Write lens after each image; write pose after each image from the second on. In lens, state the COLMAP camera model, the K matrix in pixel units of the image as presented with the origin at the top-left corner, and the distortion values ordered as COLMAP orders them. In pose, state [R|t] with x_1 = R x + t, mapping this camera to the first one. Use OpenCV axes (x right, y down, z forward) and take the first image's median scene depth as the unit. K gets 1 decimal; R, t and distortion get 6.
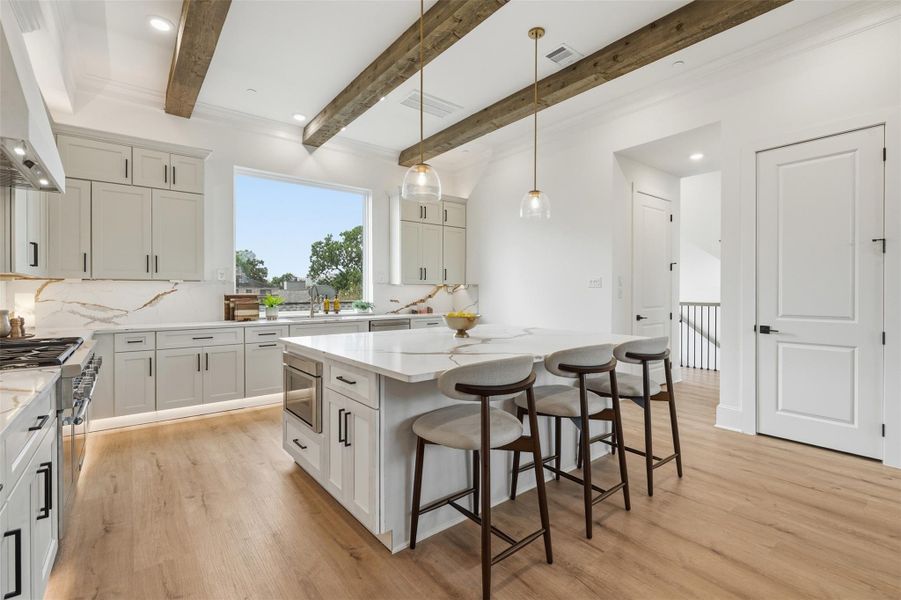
lens RADIAL K [[404.3, 0, 453.7], [0, 404.3, 295.9], [0, 0, 1]] dist [-0.002001, -0.000329]
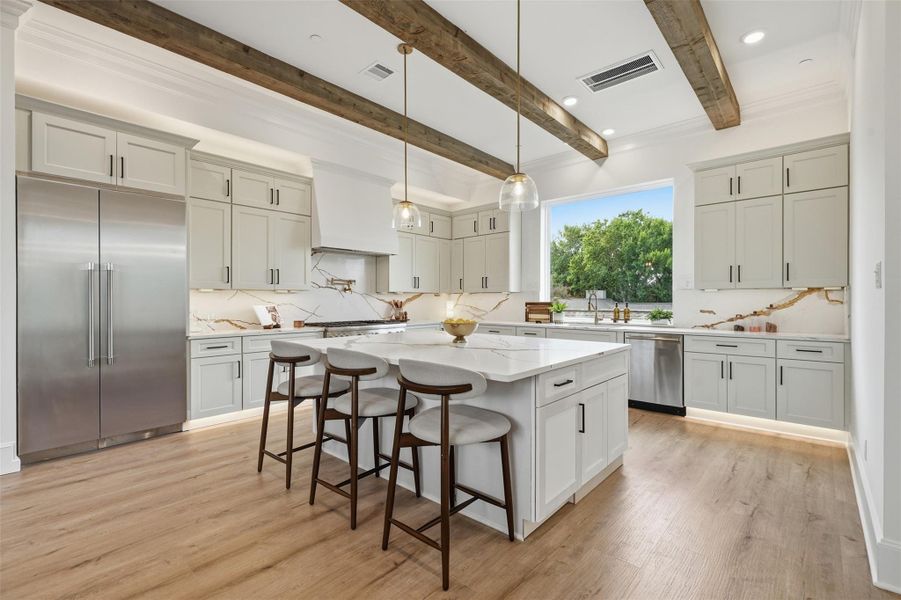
lens RADIAL K [[404.3, 0, 452.9], [0, 404.3, 301.0], [0, 0, 1]] dist [-0.002001, -0.000329]
pose [[0.158964, 0.003451, -0.987278, 0.587779], [-0.007794, 0.999967, 0.002241, -0.006424], [0.987254, 0.007339, 0.158985, 0.447851]]
